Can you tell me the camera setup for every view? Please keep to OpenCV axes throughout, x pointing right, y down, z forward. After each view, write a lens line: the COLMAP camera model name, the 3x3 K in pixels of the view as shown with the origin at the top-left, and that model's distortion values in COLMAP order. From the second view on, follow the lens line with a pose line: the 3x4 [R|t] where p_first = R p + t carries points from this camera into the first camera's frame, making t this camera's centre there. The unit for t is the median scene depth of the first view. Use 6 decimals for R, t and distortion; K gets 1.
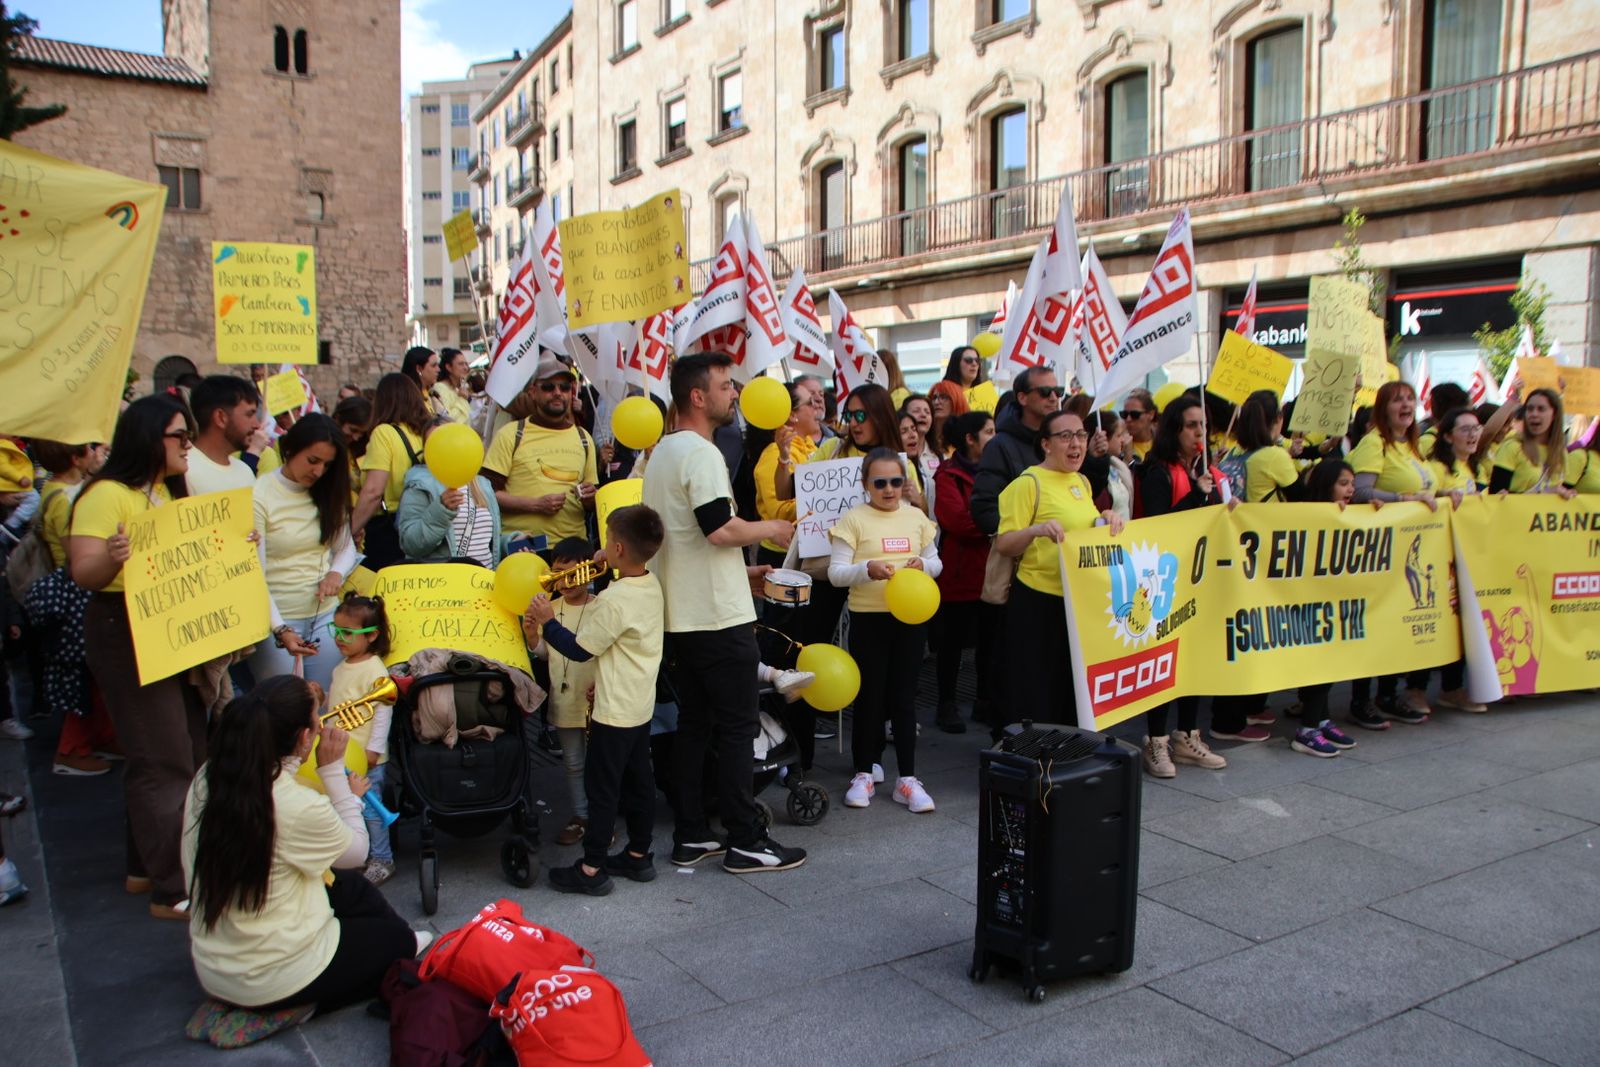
lens RADIAL K [[1319.5, 0, 784.5], [0, 1319.5, 563.3], [0, 0, 1]] dist [-0.149950, 0.172588]
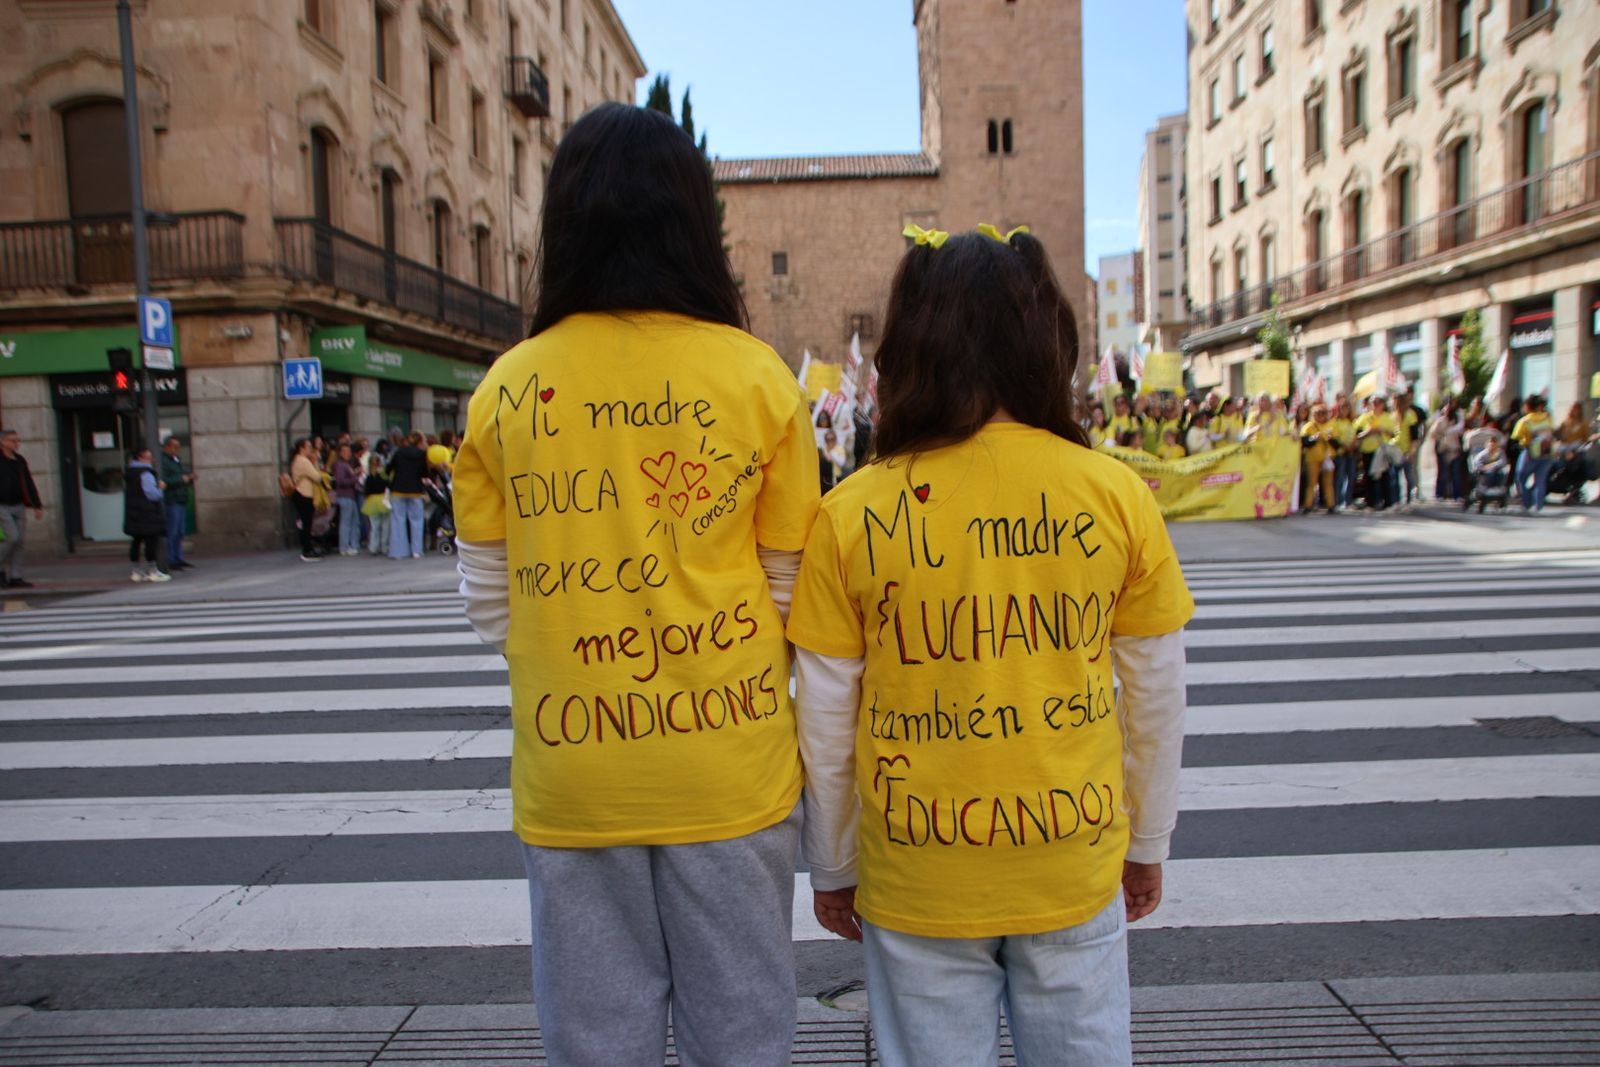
lens RADIAL K [[1319.5, 0, 784.5], [0, 1319.5, 563.3], [0, 0, 1]] dist [-0.149950, 0.172588]
pose [[0.818560, 0.031681, -0.573547, 0.214416], [-0.030105, 0.999472, 0.012242, 0.025401], [0.573632, 0.007246, 0.819081, -0.212726]]
